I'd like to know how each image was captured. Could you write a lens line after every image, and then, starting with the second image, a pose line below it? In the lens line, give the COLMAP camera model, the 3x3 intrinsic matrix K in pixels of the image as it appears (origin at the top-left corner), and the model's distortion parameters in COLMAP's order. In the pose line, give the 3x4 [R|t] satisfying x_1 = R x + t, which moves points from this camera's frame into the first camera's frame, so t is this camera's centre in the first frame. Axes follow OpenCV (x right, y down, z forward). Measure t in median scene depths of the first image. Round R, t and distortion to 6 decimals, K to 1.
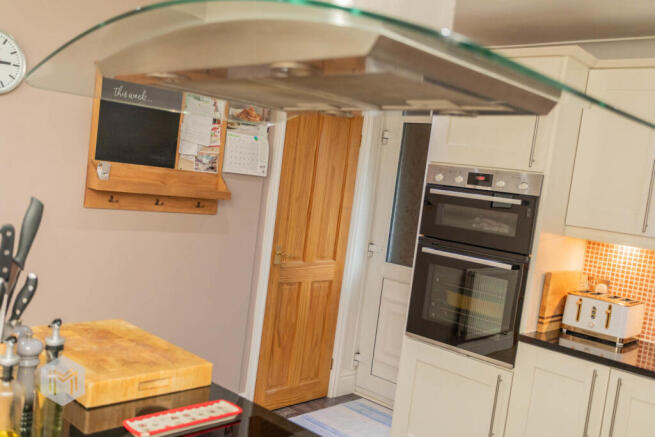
lens RADIAL K [[653.8, 0, 327.5], [0, 653.8, 218.5], [0, 0, 1]] dist [0.001674, 0.000987]
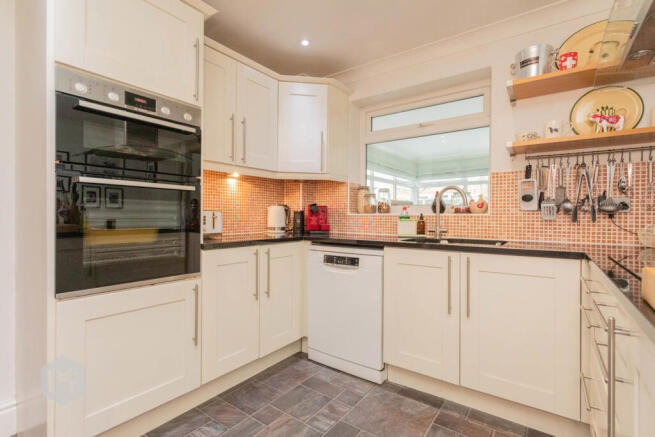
lens RADIAL K [[309.6, 0, 327.5], [0, 309.6, 218.5], [0, 0, 1]] dist [0.001369, 0.000525]
pose [[-0.127349, -0.130400, 0.983249, -0.269852], [0.047676, 0.989369, 0.137386, 0.059915], [-0.990711, 0.064374, -0.119778, 0.791291]]
